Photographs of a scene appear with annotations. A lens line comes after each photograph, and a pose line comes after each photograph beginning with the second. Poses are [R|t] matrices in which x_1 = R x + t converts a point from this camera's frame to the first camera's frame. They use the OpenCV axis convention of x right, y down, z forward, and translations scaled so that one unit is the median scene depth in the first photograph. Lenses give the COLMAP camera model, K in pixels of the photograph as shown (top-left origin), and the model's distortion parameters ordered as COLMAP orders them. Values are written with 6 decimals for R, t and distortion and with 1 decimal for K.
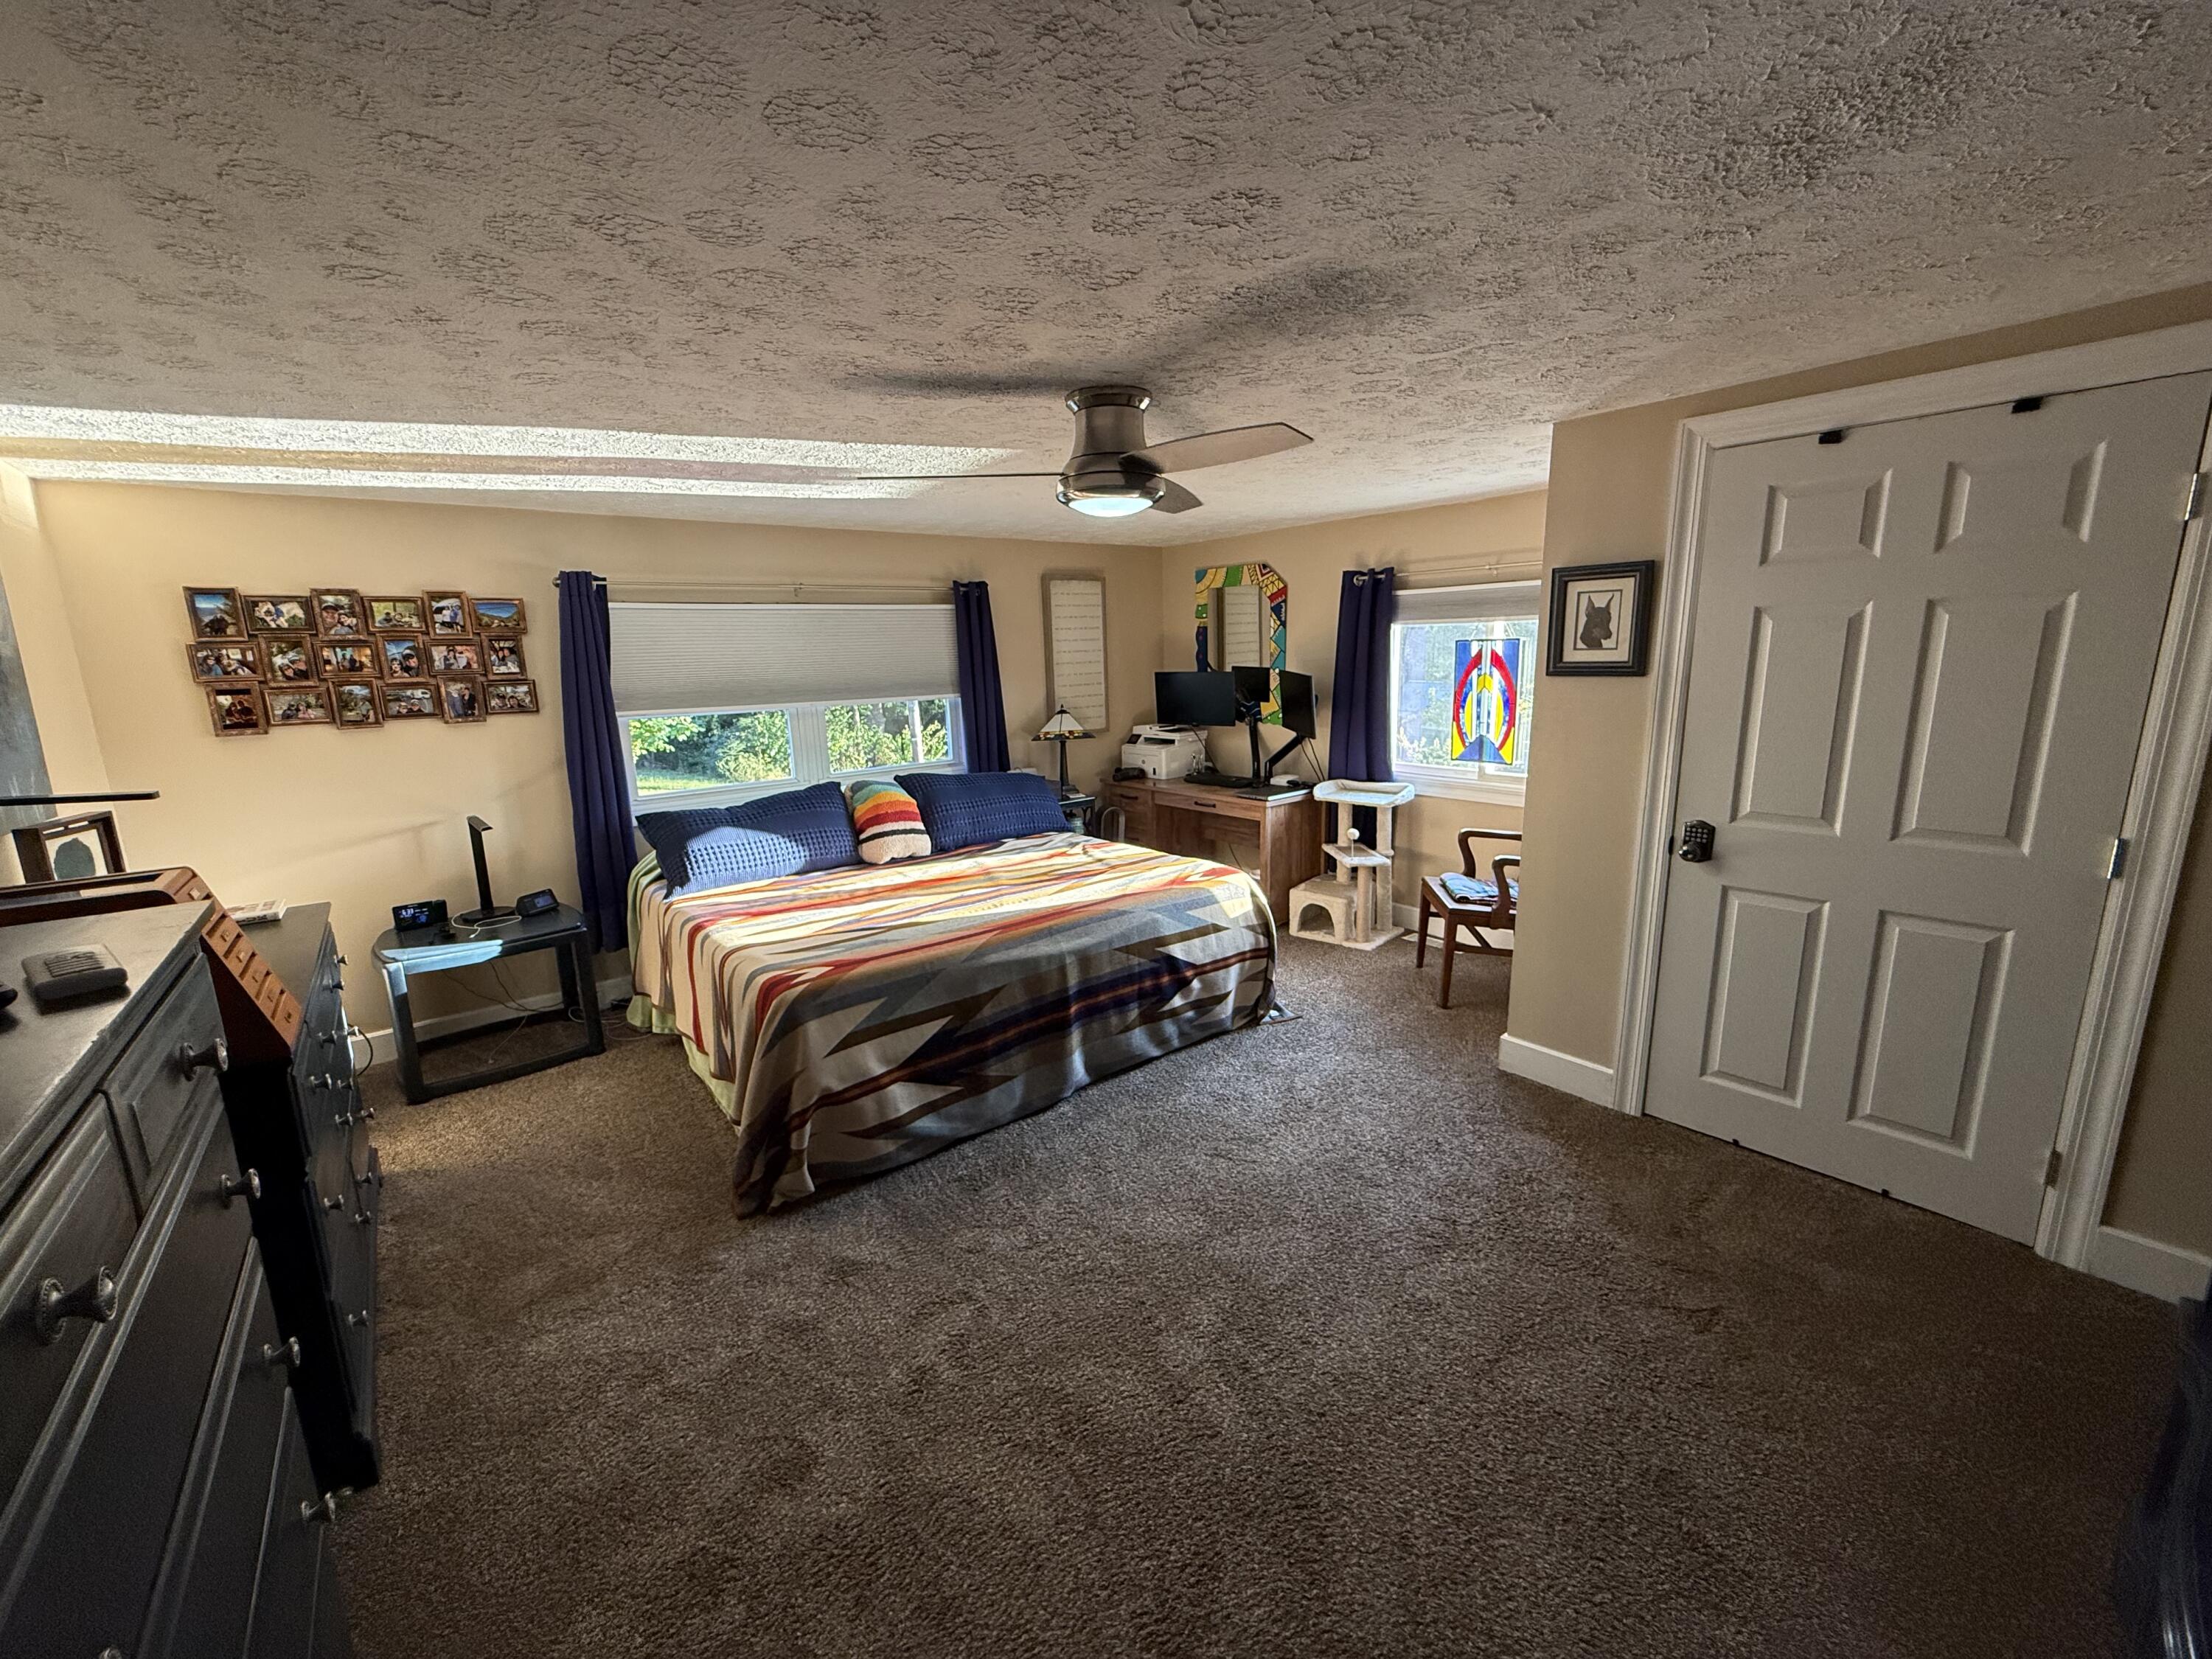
lens RADIAL K [[889.2, 0, 1107.4], [0, 889.2, 829.4], [0, 0, 1]] dist [-0.002648, 0.000302]
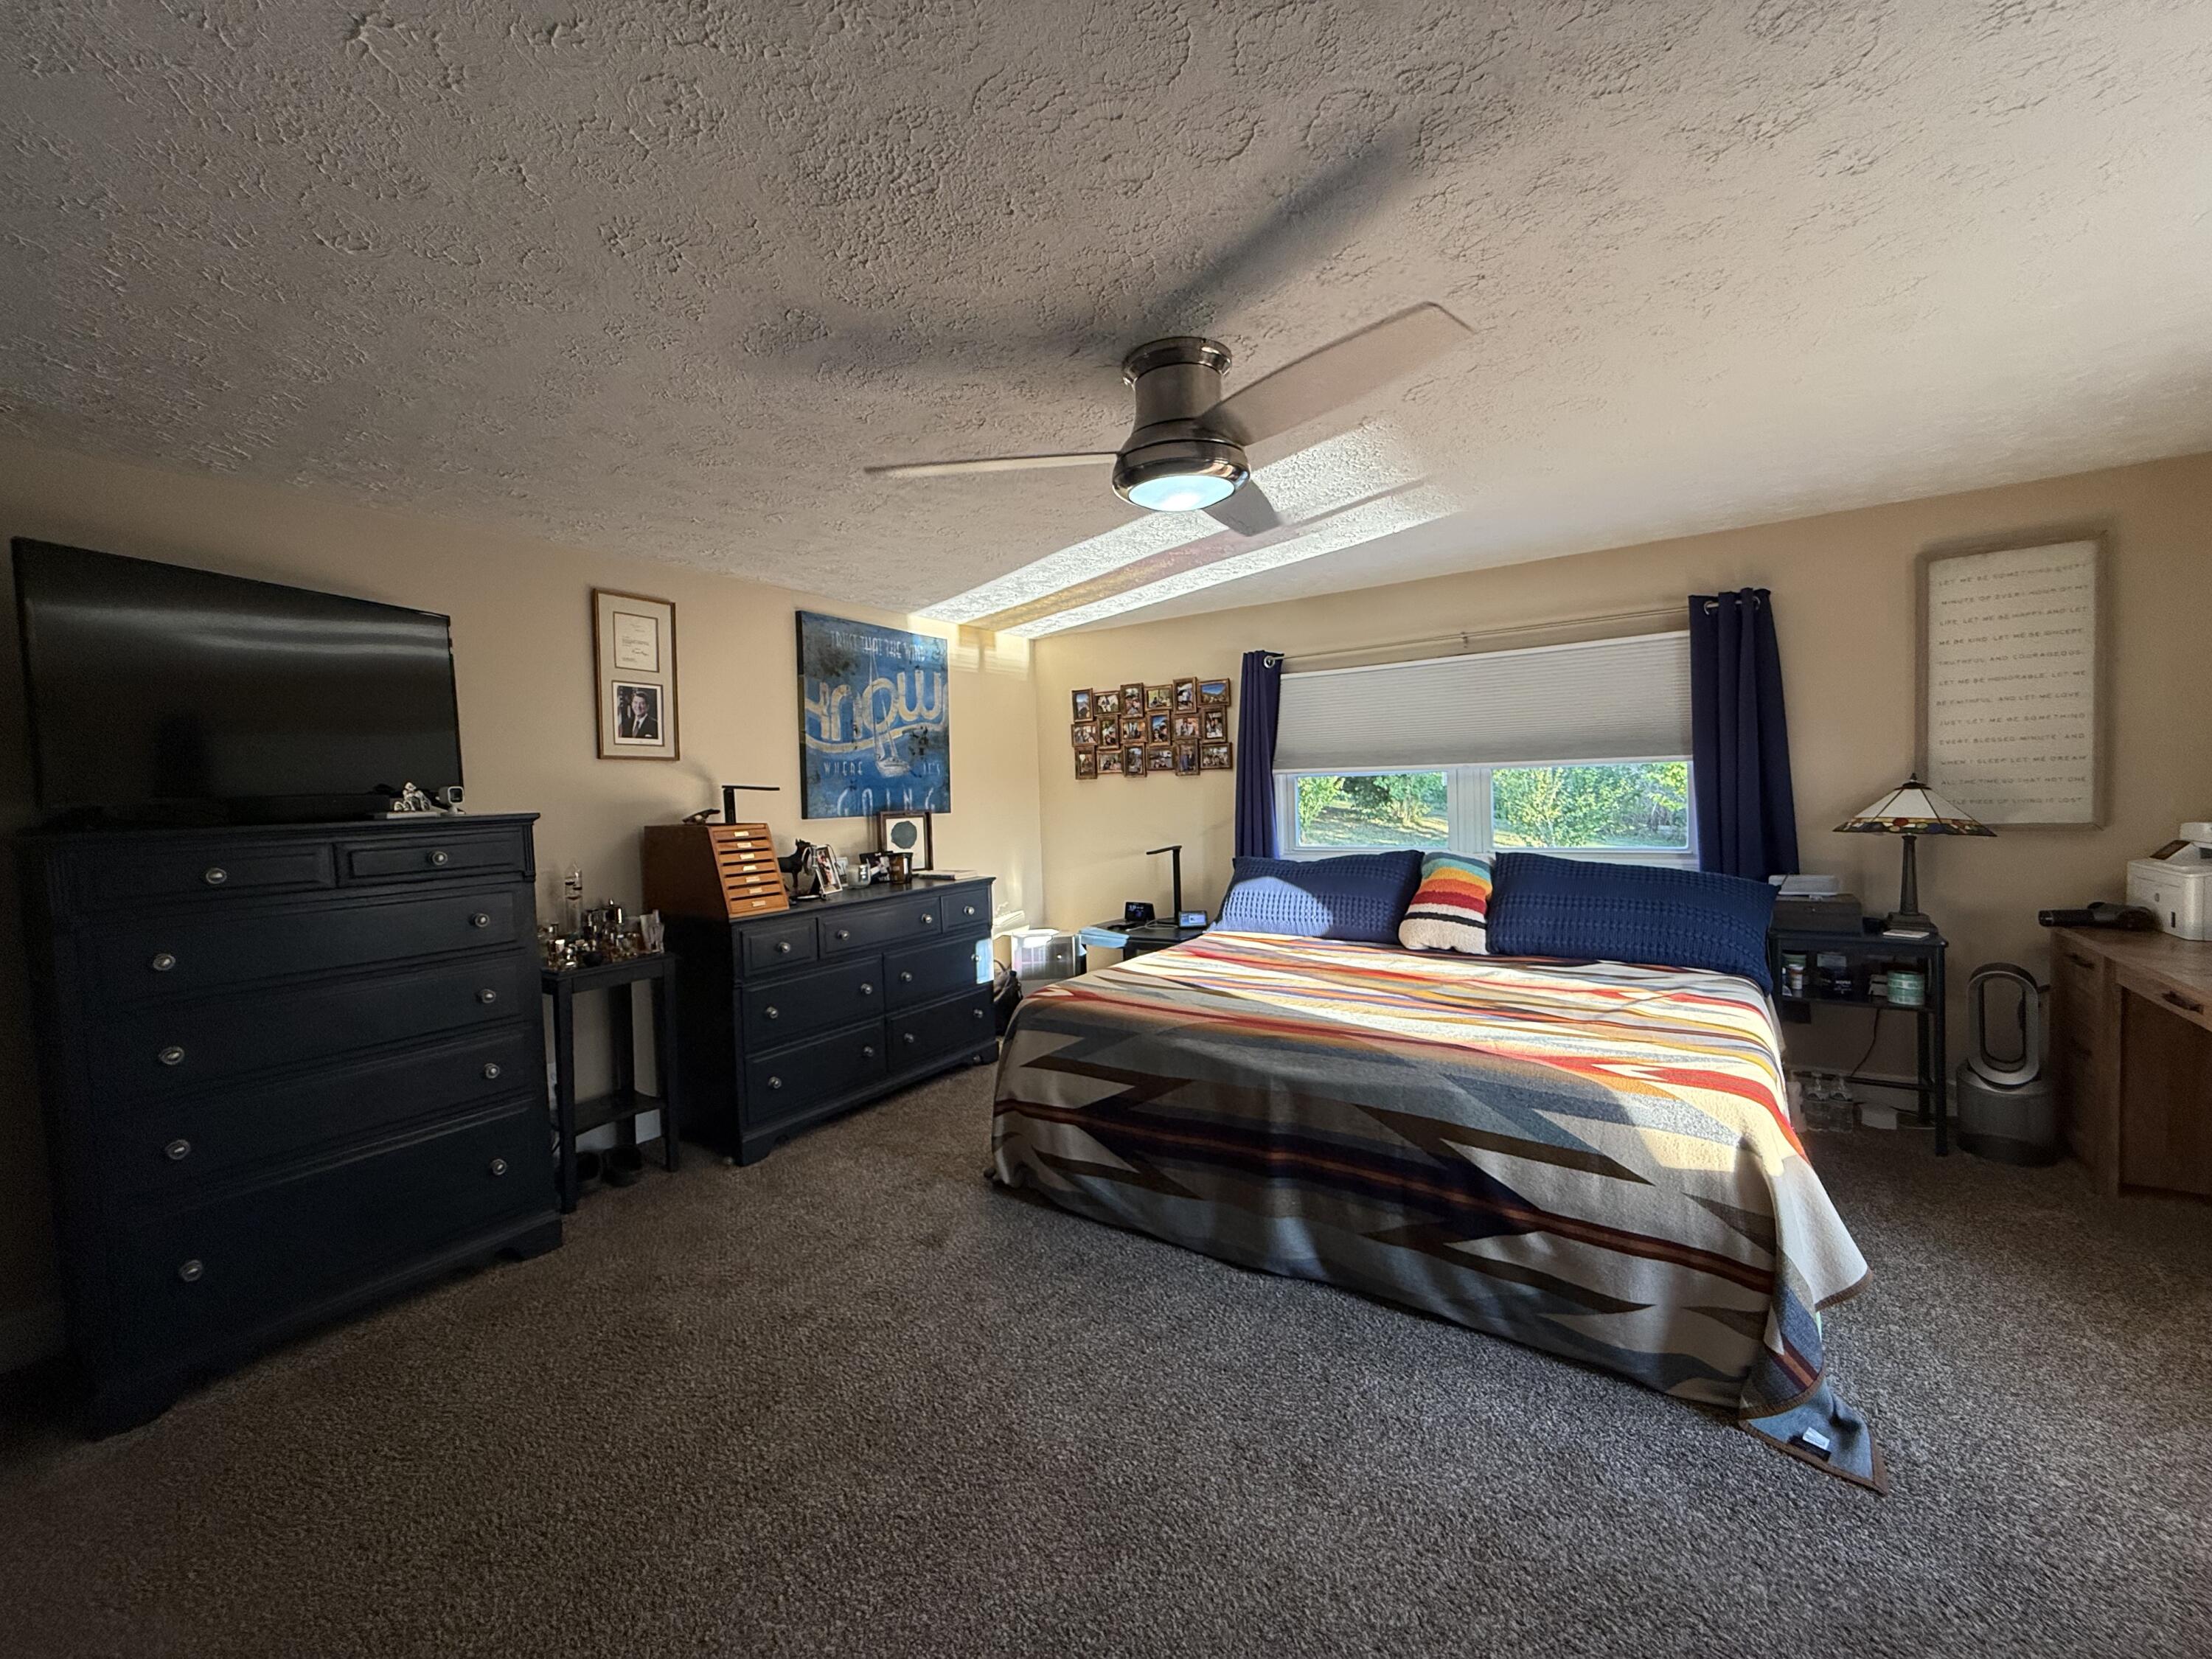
lens RADIAL K [[889.2, 0, 1102.6], [0, 889.2, 836.8], [0, 0, 1]] dist [-0.002648, 0.000302]
pose [[0.282309, 0.075273, -0.956366, 0.547347], [-0.159394, 0.986740, 0.030612, -0.054053], [0.945989, 0.143797, 0.290564, 0.543626]]
